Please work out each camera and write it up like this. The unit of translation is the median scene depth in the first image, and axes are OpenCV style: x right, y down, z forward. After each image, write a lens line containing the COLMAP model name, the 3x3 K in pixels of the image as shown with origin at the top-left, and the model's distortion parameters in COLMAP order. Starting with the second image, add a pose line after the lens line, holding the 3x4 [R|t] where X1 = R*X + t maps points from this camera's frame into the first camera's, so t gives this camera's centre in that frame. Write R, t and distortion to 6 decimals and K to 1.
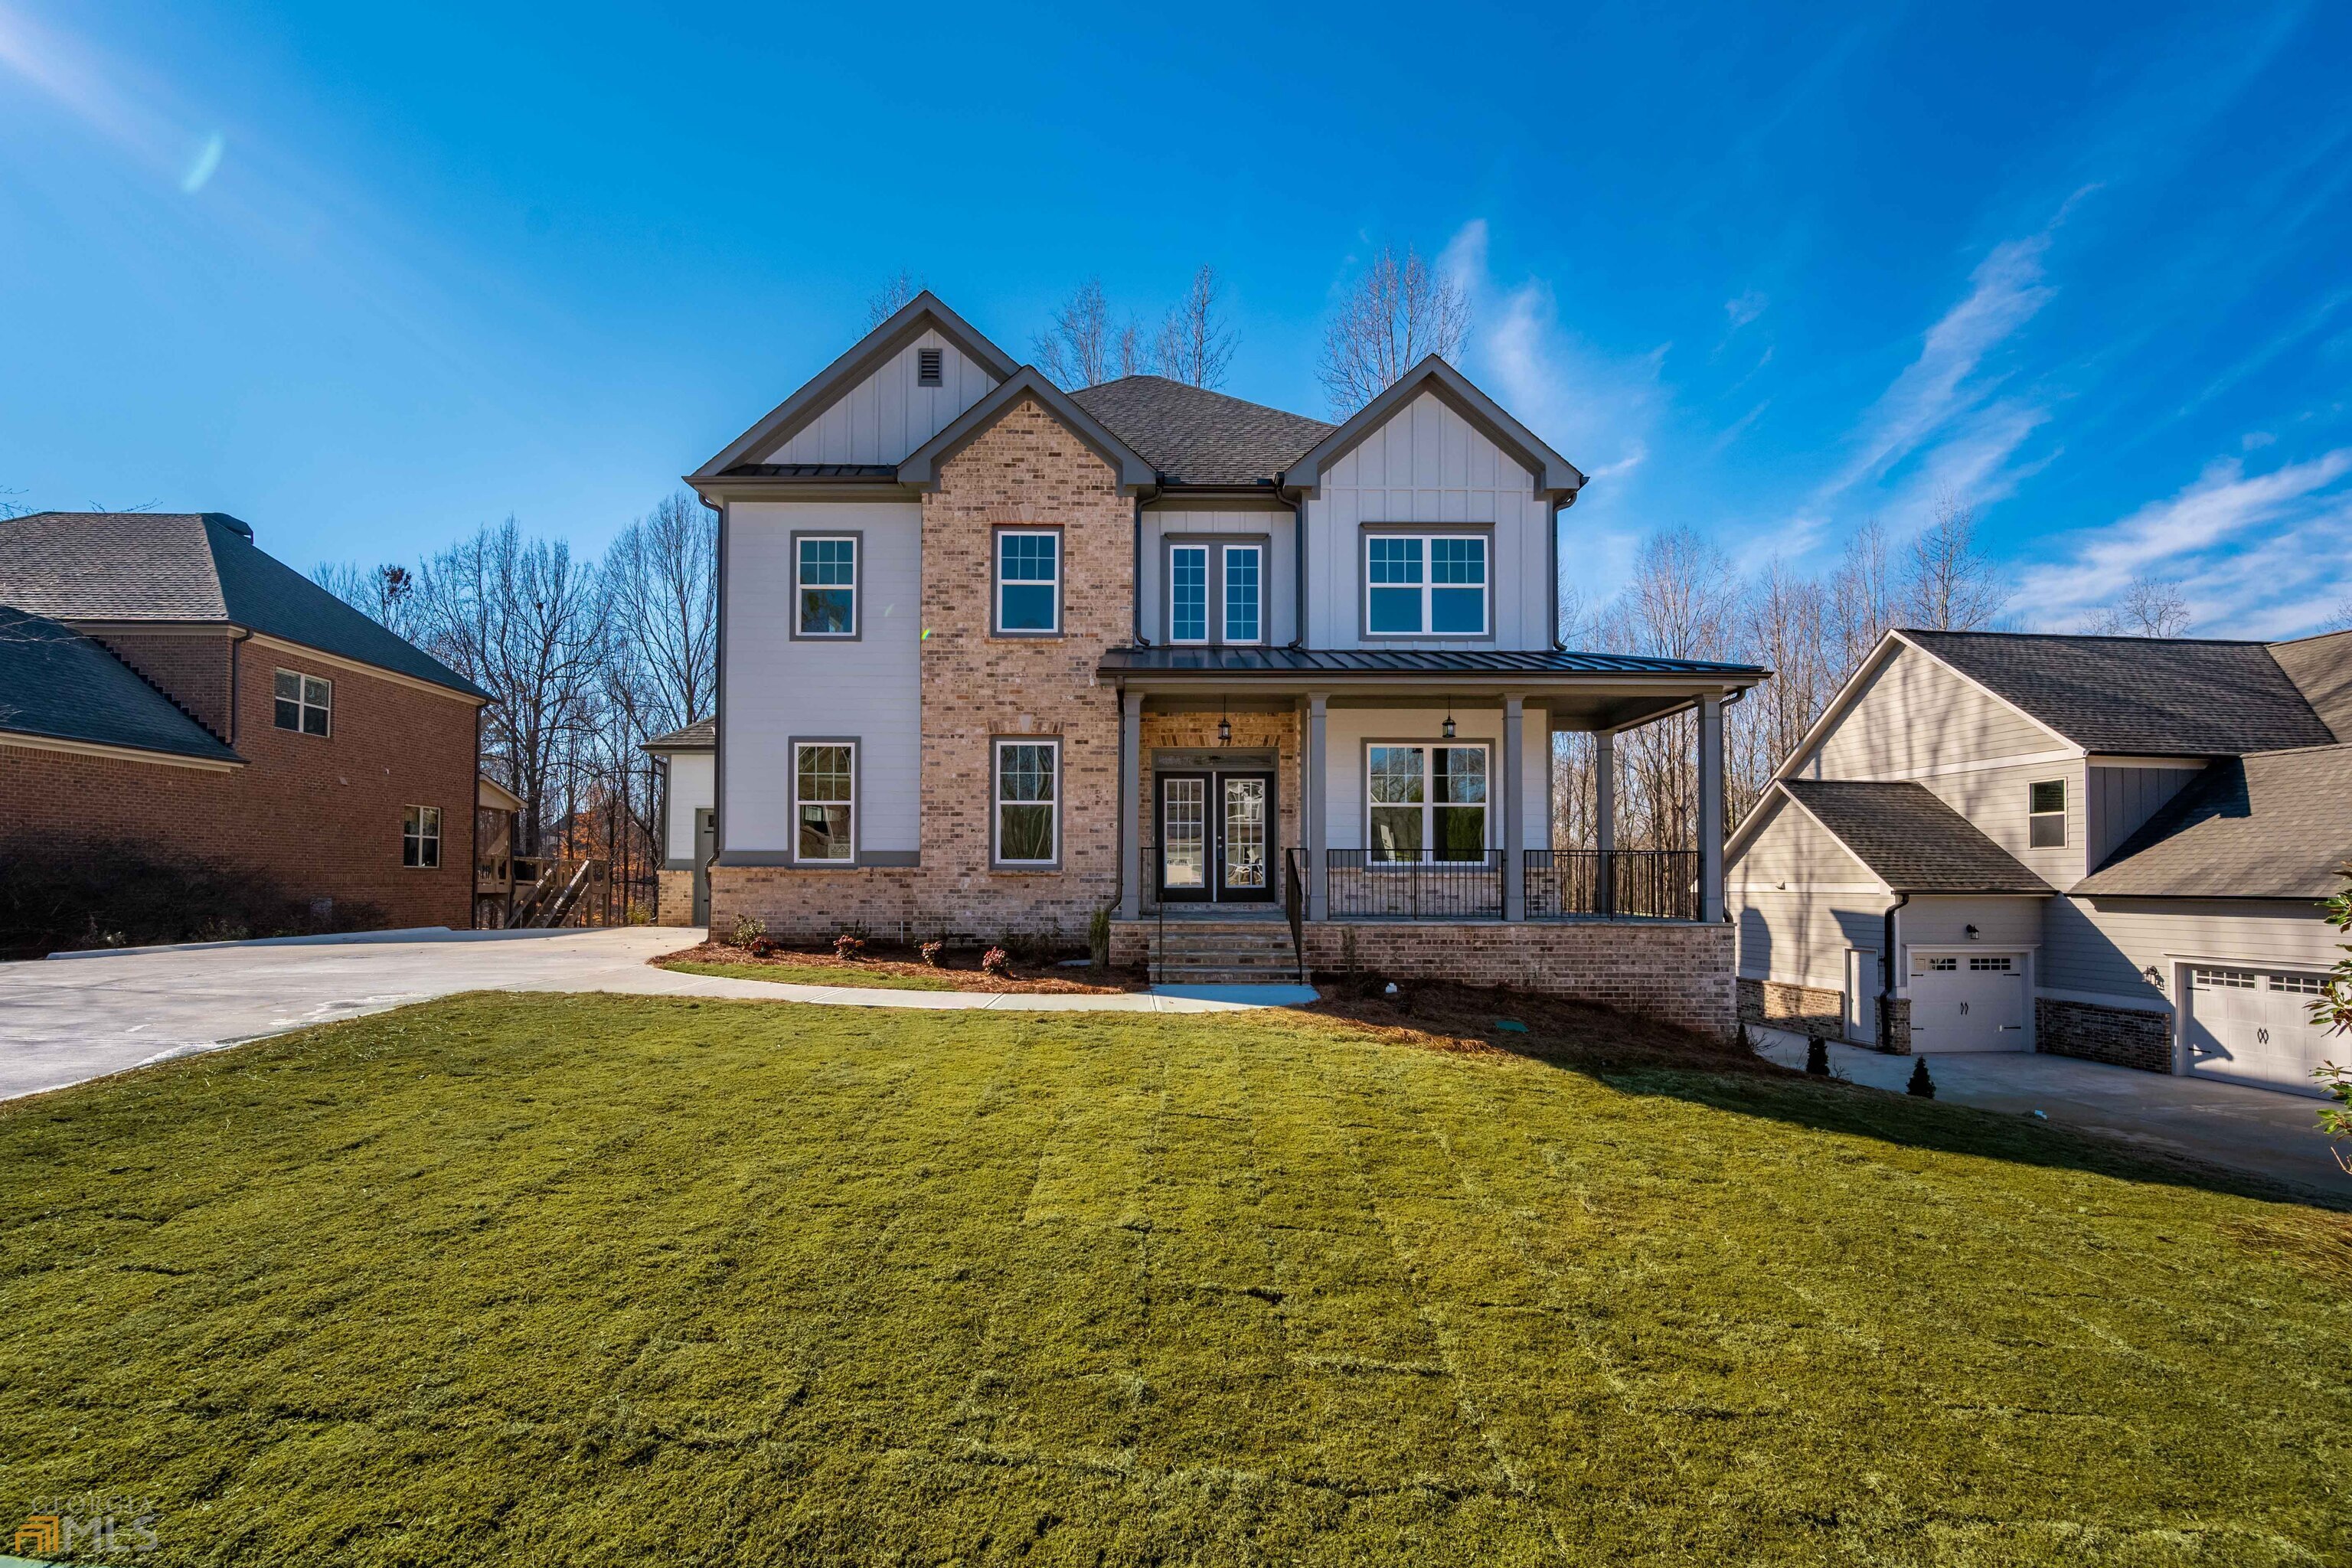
lens RADIAL K [[1037.9, 0, 1239.8], [0, 1037.9, 860.4], [0, 0, 1]] dist [-0.000006, -0.000204]
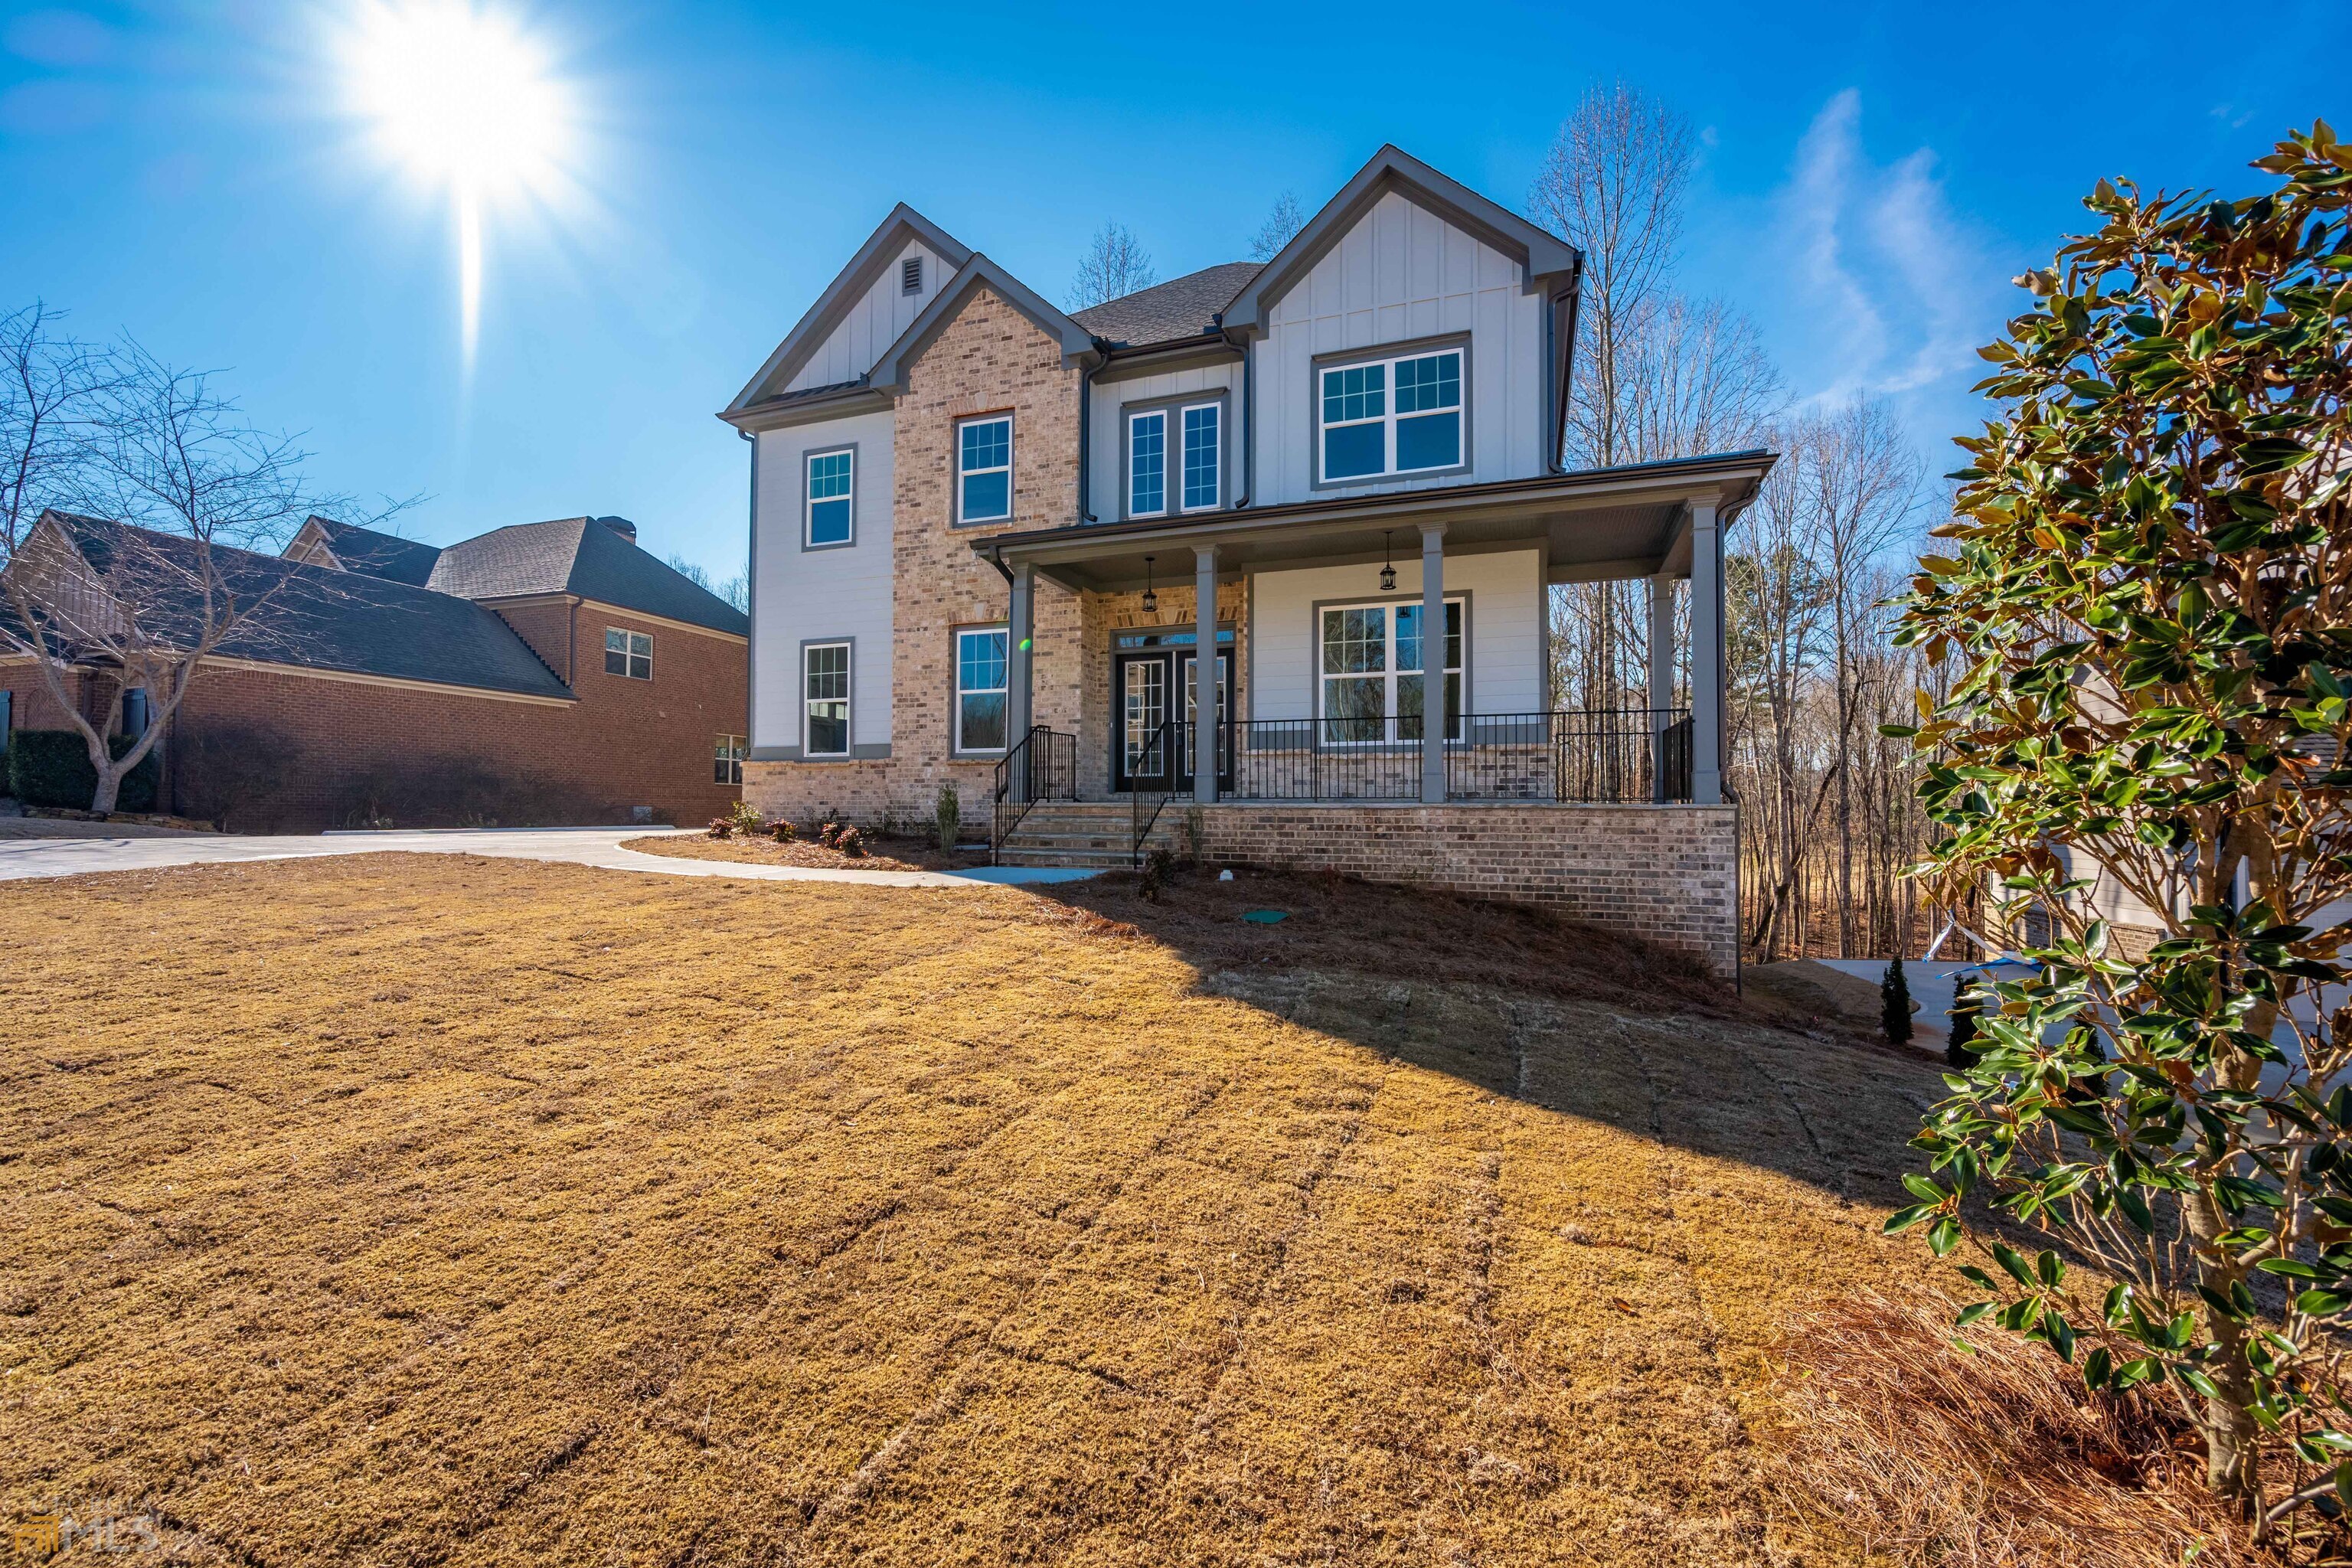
lens RADIAL K [[973.6, 0, 1234.0], [0, 973.6, 788.7], [0, 0, 1]] dist [-0.001316, 0.000297]
pose [[0.935365, -0.009788, -0.353549, 0.344967], [0.007747, 0.999944, -0.007188, 0.045956], [0.353600, 0.003984, 0.935388, 0.209820]]
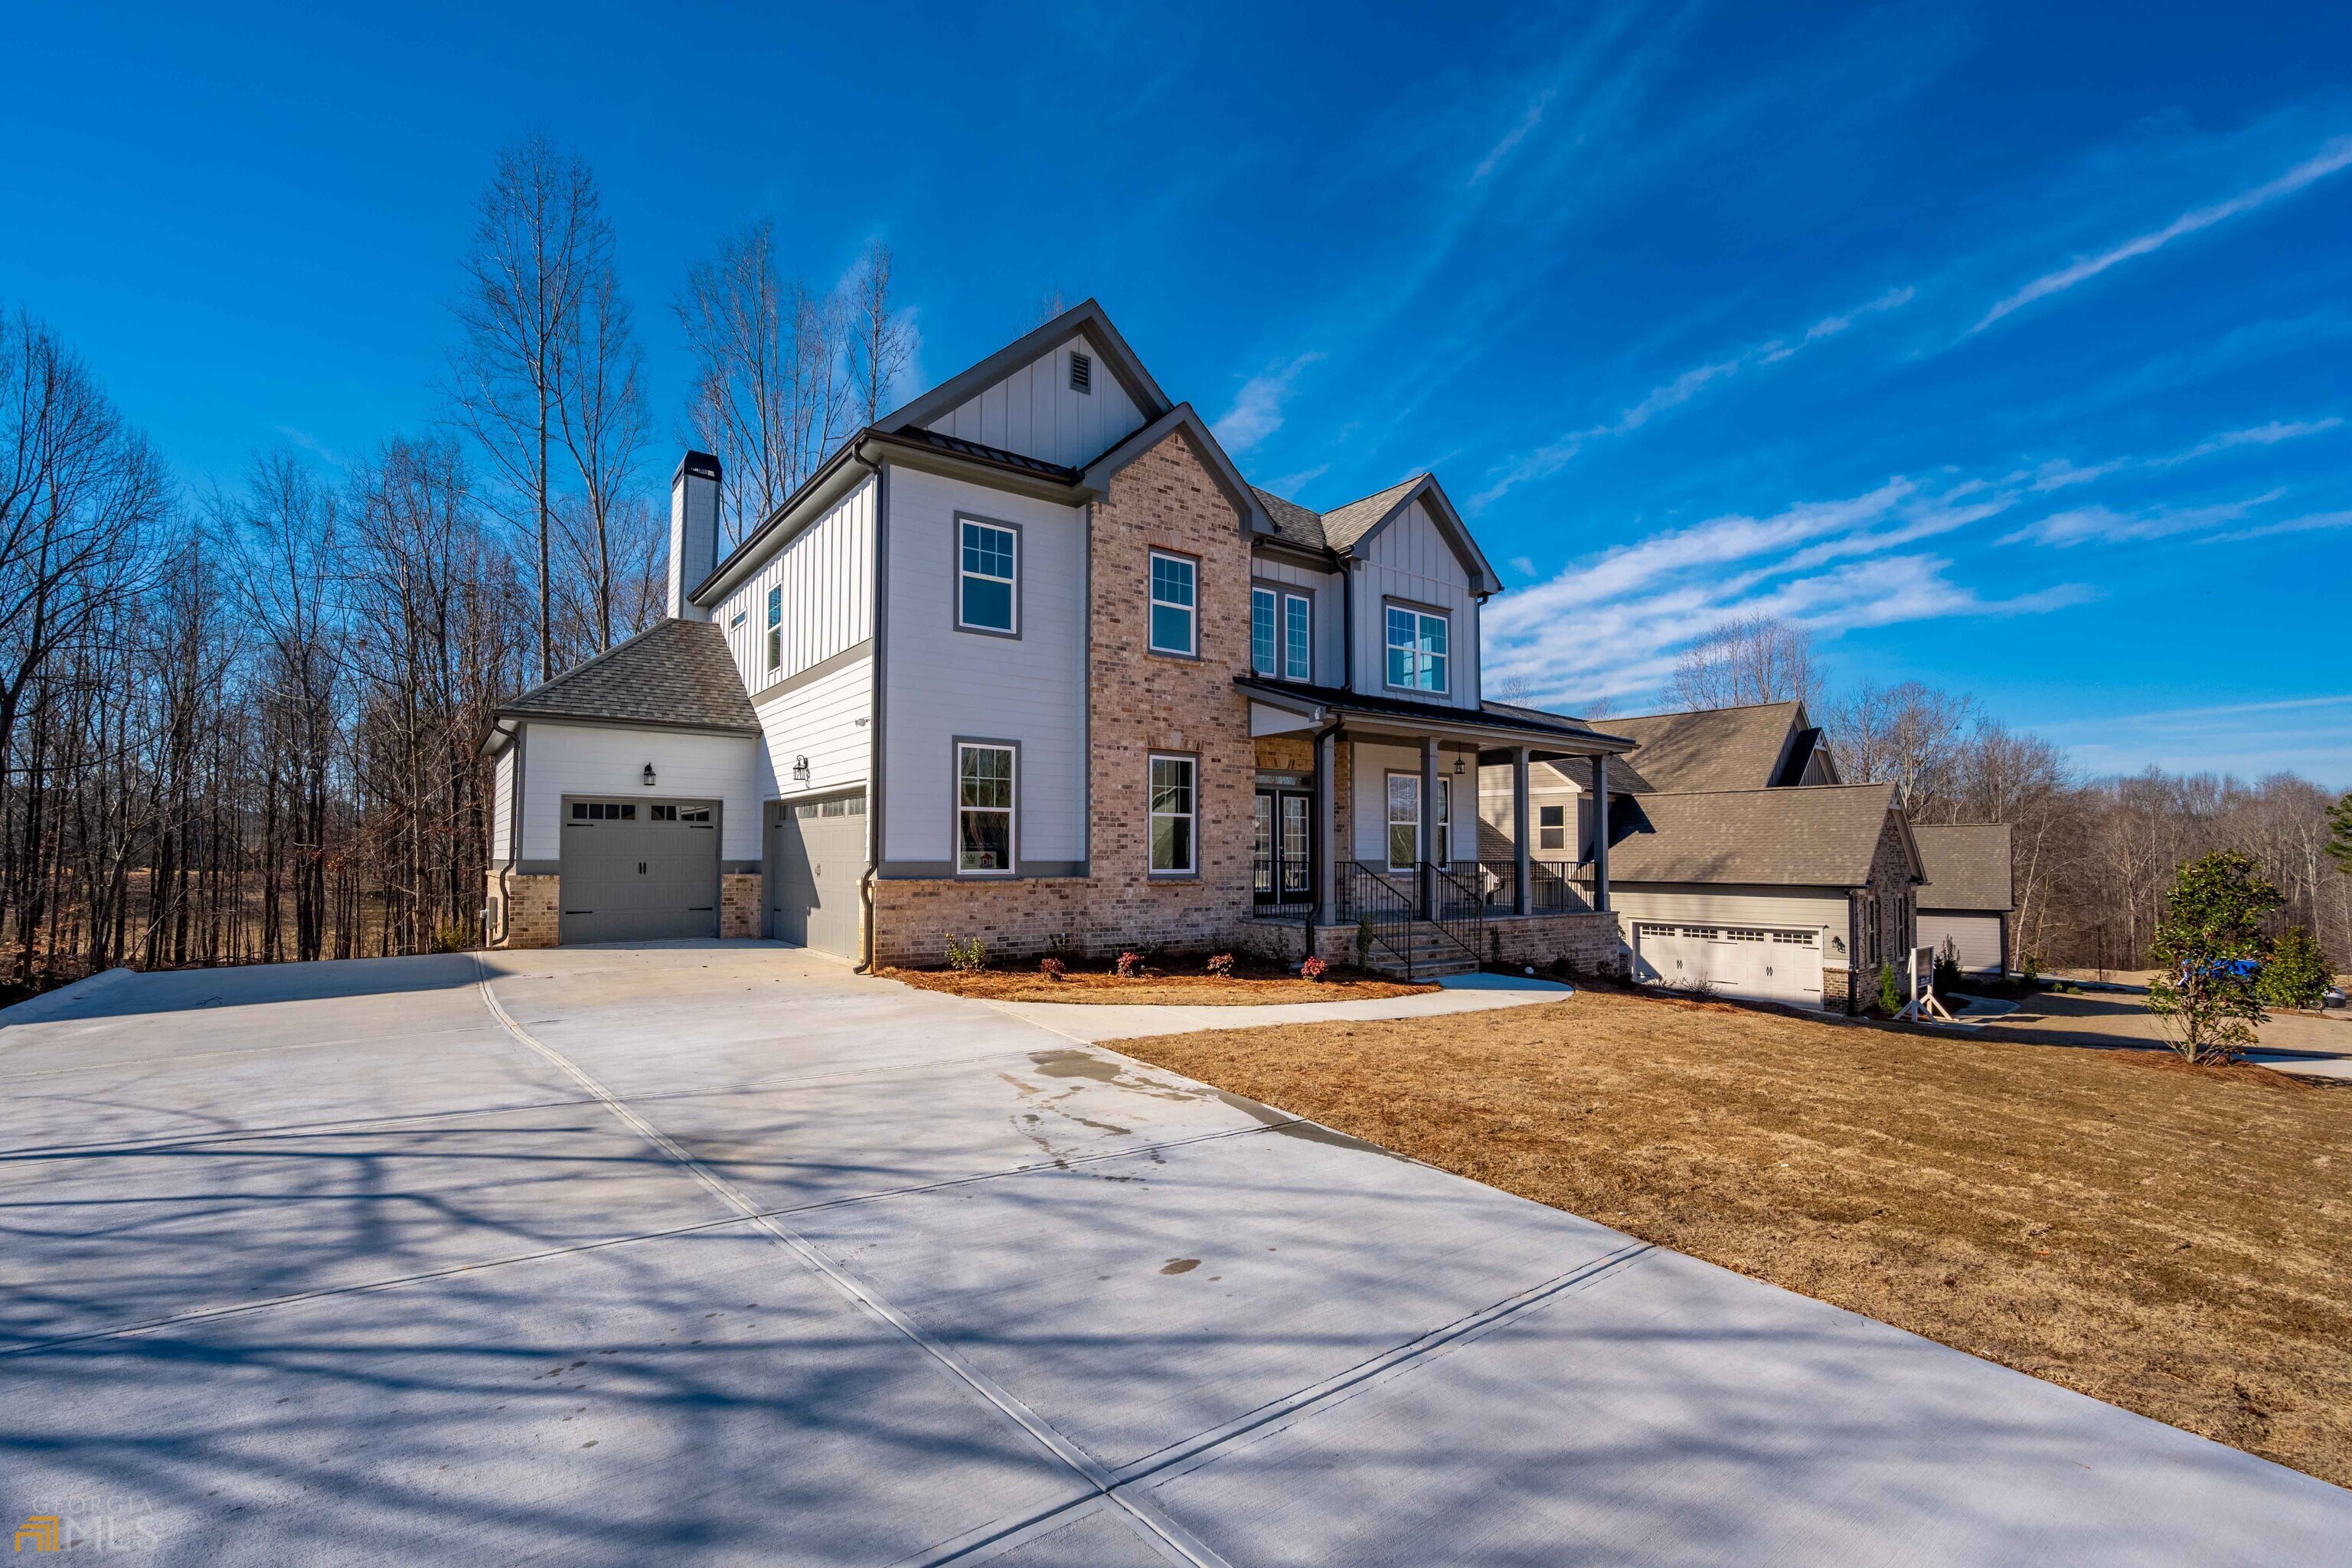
lens RADIAL K [[986.9, 0, 1165.8], [0, 986.9, 821.9], [0, 0, 1]] dist [-0.000557, -0.000039]
pose [[0.823568, 0.020208, 0.566857, -0.766597], [-0.013960, 0.999785, -0.015360, -0.032934], [-0.567046, 0.004737, 0.823673, 0.180970]]
